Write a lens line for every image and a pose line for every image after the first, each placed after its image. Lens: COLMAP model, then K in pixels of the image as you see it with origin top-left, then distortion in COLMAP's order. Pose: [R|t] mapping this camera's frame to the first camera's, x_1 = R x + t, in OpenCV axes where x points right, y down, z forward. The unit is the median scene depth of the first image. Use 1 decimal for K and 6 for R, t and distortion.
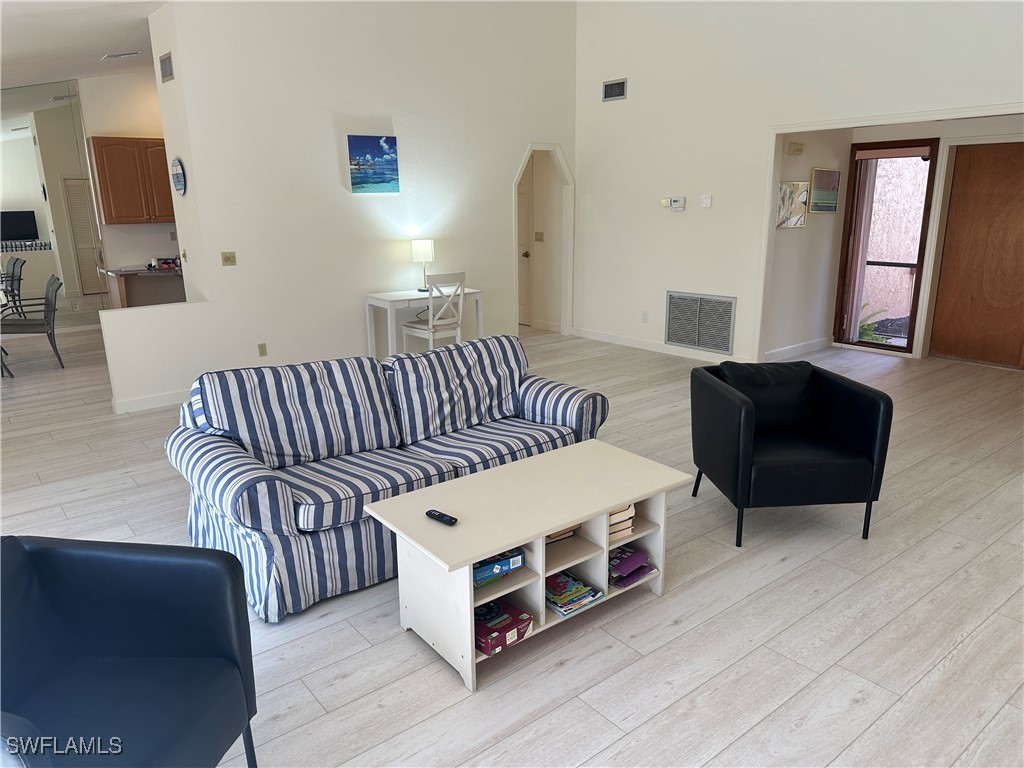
lens RADIAL K [[714.7, 0, 508.0], [0, 714.7, 383.1], [0, 0, 1]] dist [0.092962, -0.126677]
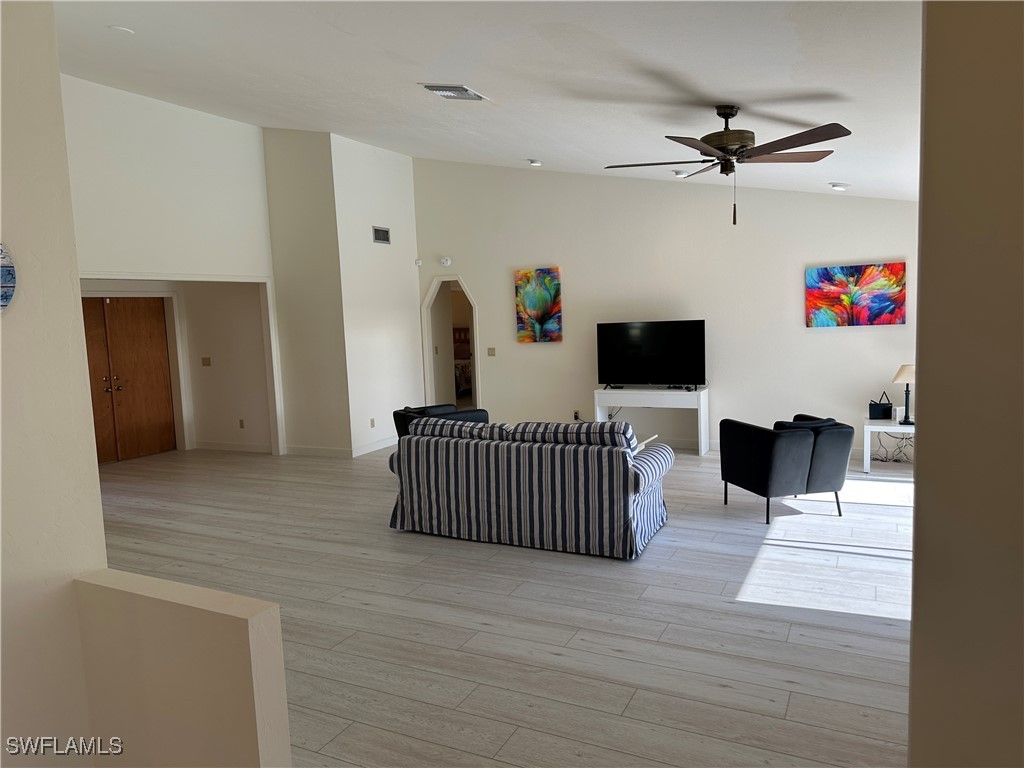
lens RADIAL K [[714.7, 0, 508.0], [0, 714.7, 383.1], [0, 0, 1]] dist [0.092962, -0.126677]
pose [[-0.419983, -0.055727, 0.905820, -0.797815], [0.267203, 0.946277, 0.182104, -0.206783], [-0.867305, 0.318518, -0.382530, 0.840177]]
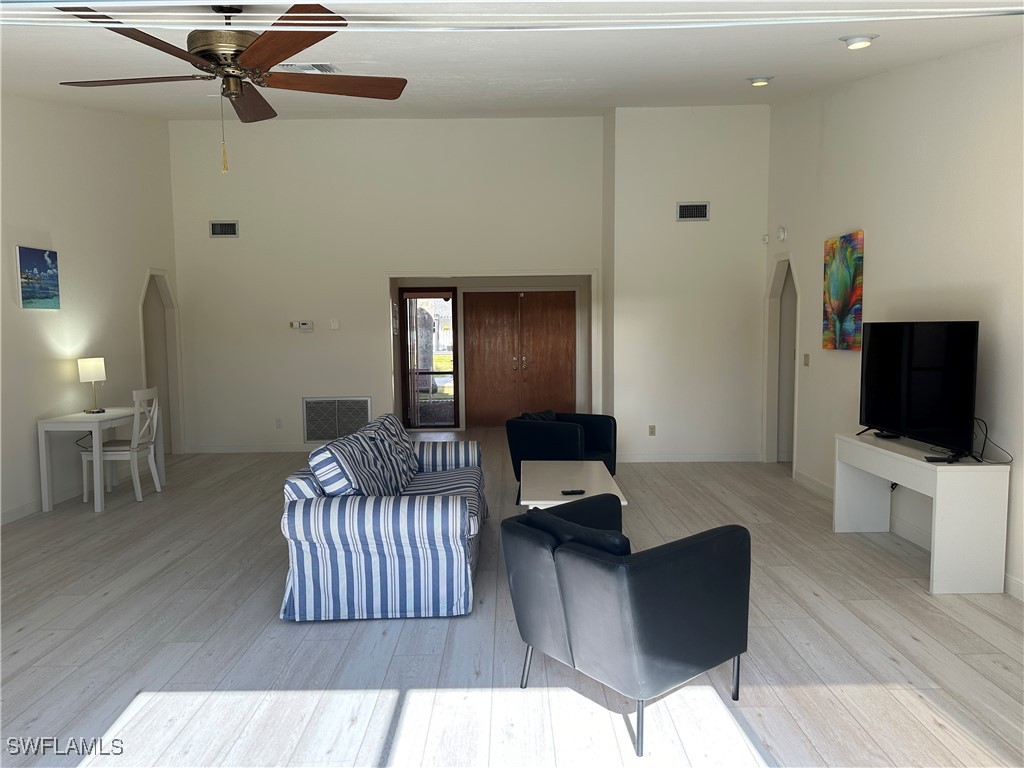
lens RADIAL K [[714.7, 0, 508.0], [0, 714.7, 383.1], [0, 0, 1]] dist [0.092962, -0.126677]
pose [[0.619075, -0.051103, 0.783667, -0.542021], [0.196175, 0.976308, -0.091308, 0.023182], [-0.760435, 0.210263, 0.614434, 0.020705]]
